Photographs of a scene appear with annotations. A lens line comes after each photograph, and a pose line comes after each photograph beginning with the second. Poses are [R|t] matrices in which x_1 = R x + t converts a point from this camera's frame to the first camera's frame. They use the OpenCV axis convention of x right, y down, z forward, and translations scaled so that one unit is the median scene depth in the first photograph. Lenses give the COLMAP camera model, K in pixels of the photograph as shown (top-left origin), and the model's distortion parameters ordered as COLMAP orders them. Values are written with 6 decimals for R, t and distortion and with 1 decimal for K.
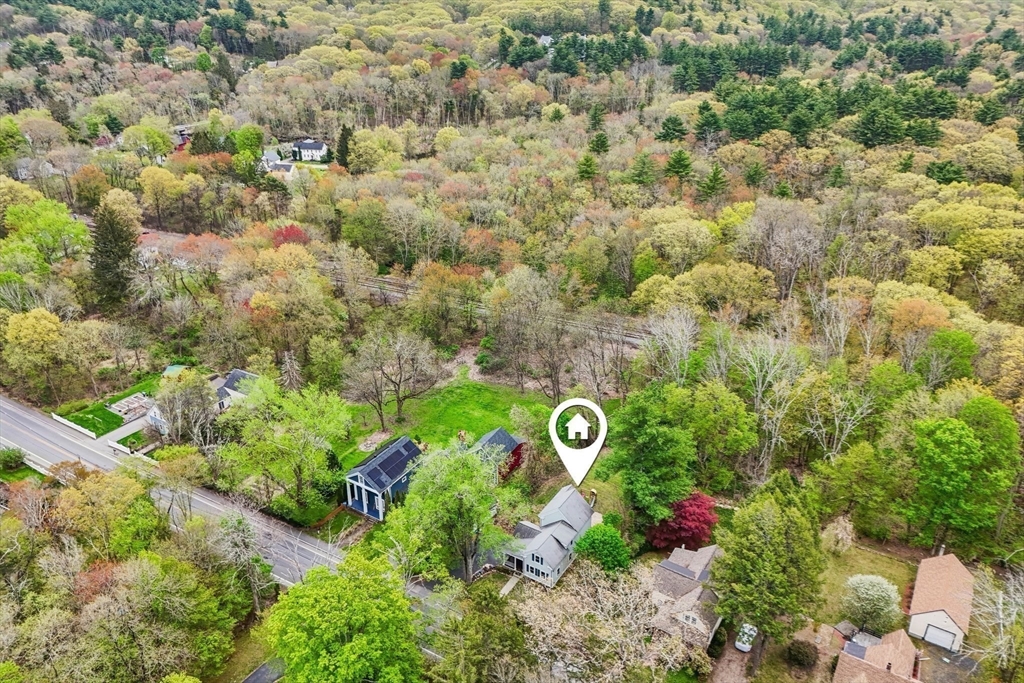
lens RADIAL K [[765.8, 0, 512.0], [0, 765.8, 341.5], [0, 0, 1]] dist [0.006315, -0.002359]
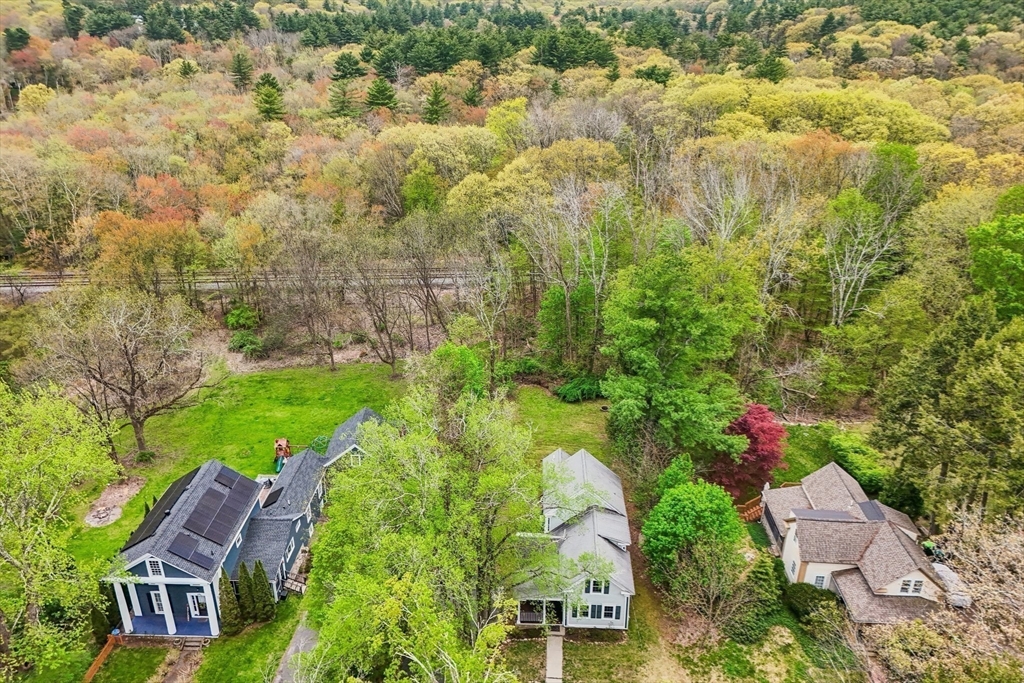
lens RADIAL K [[765.8, 0, 512.0], [0, 765.8, 341.5], [0, 0, 1]] dist [0.006315, -0.002359]
pose [[0.864754, -0.201528, 0.459986, -0.138431], [0.215277, 0.976282, 0.023015, 0.056932], [-0.453714, 0.079122, 0.887628, 0.330411]]
